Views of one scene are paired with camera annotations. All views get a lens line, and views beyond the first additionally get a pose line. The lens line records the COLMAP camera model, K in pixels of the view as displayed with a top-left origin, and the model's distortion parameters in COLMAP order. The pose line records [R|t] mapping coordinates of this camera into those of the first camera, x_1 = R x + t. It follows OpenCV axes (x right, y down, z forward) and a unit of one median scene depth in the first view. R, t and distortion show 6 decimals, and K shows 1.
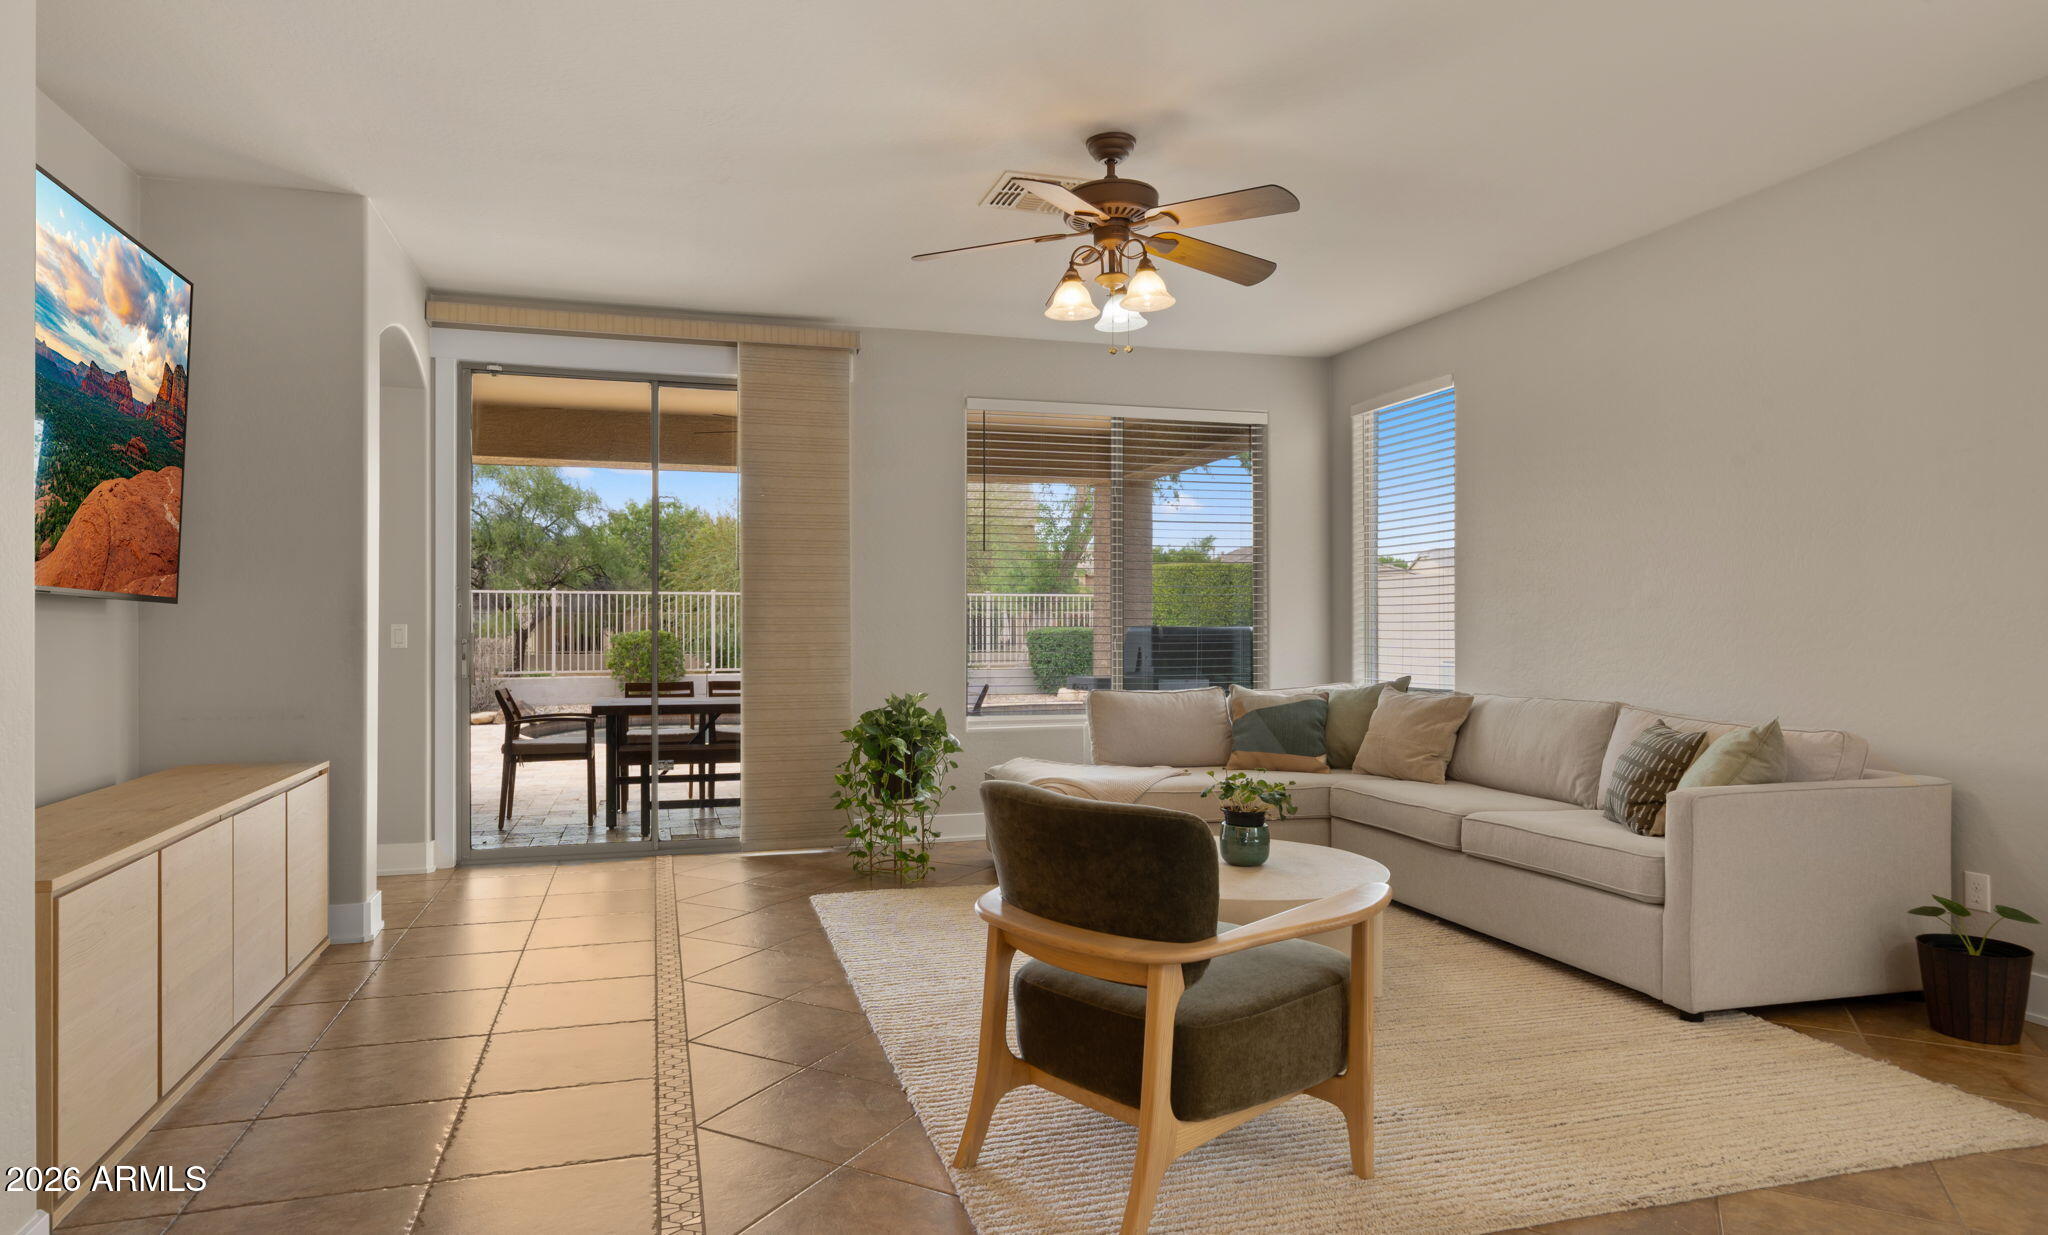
lens RADIAL K [[1177.6, 0, 992.7], [0, 1177.6, 618.1], [0, 0, 1]] dist [-0.005496, -0.001018]
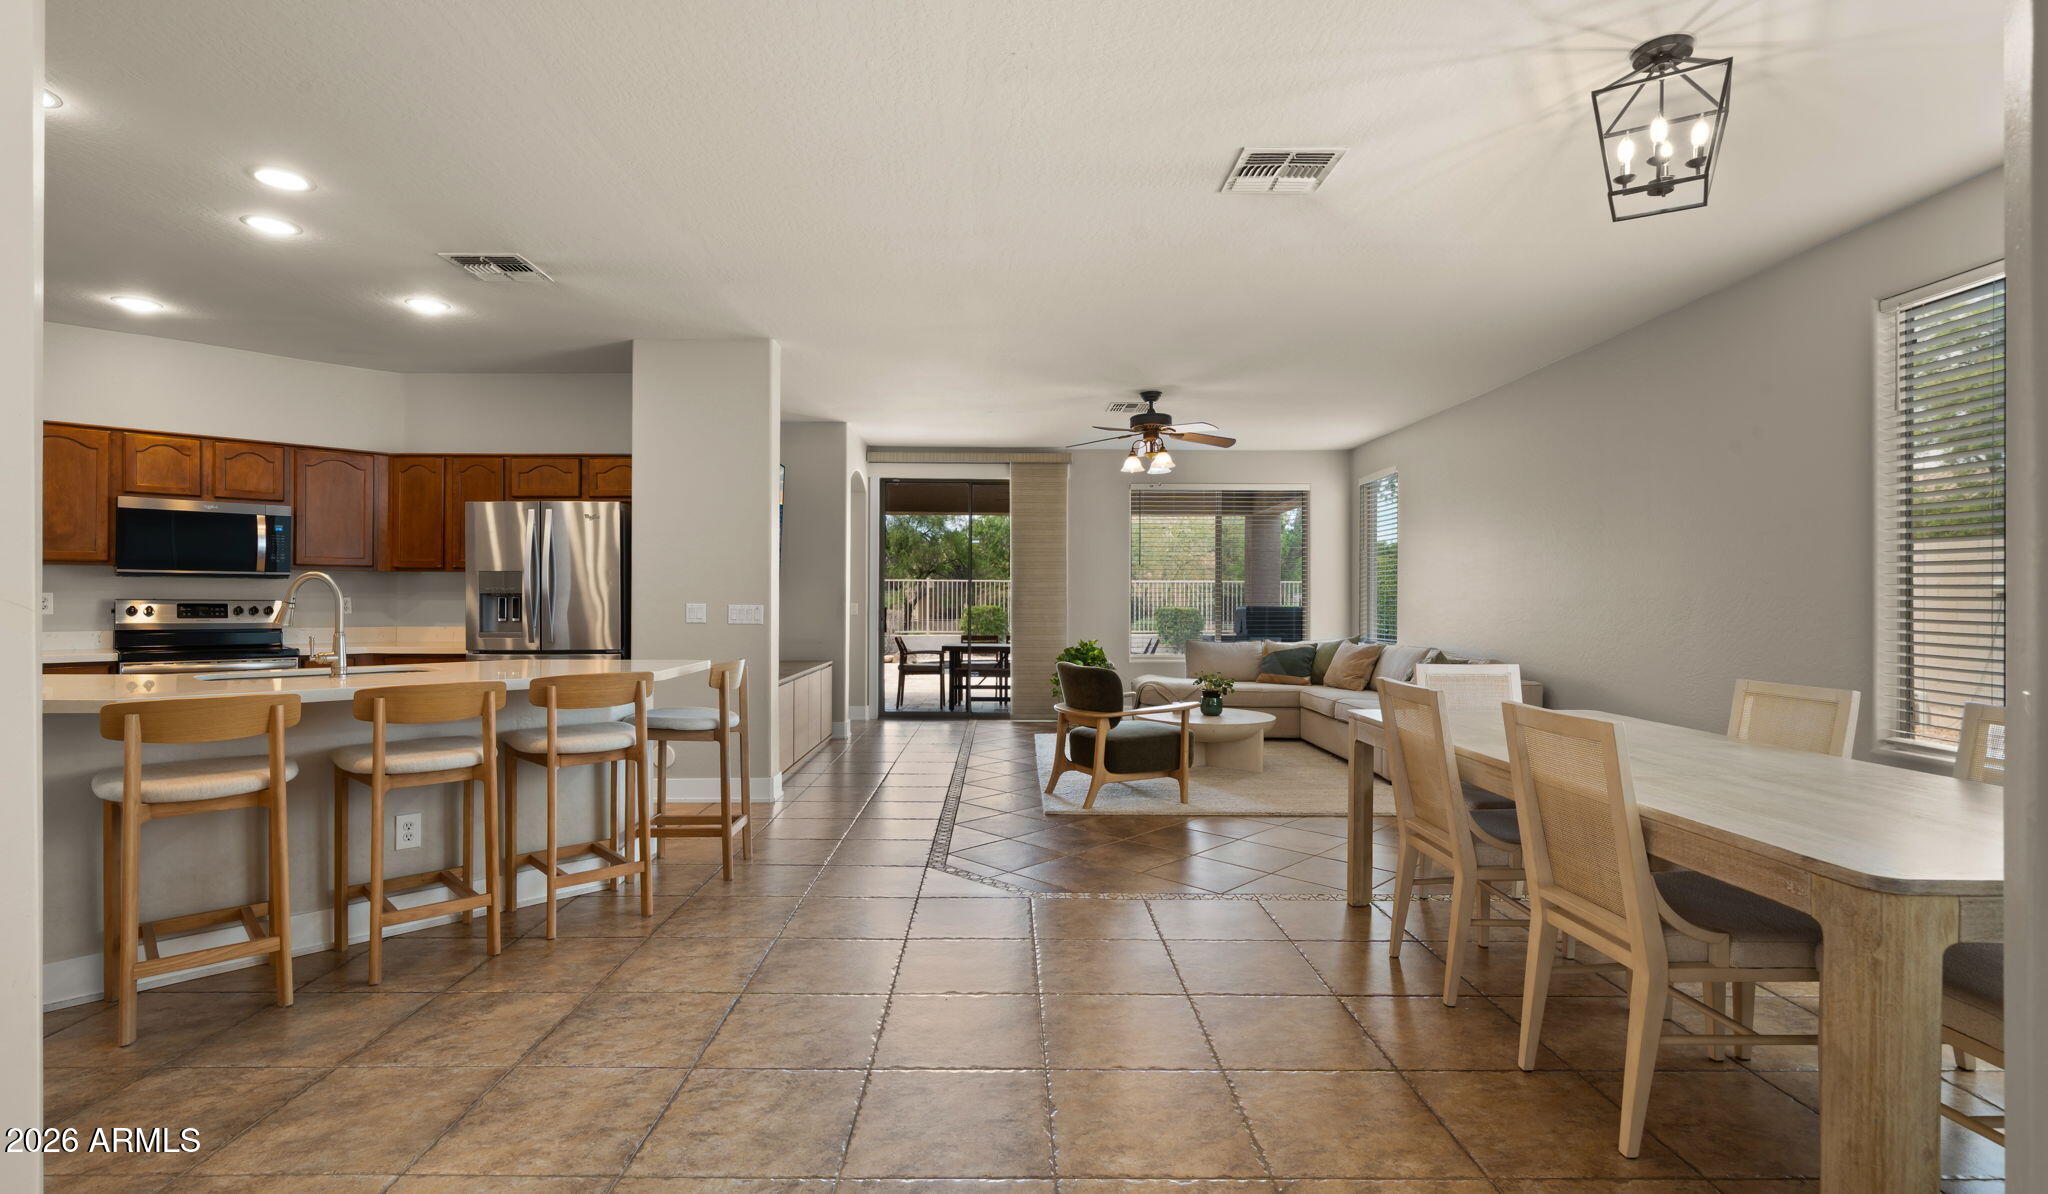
lens RADIAL K [[940.7, 0, 1004.2], [0, 940.7, 596.9], [0, 0, 1]] dist [-0.002915, -0.000005]
pose [[0.961096, 0.004392, -0.276179, 0.213653], [-0.003980, 0.999990, 0.002049, -0.010276], [0.276185, -0.000870, 0.961104, -0.529050]]
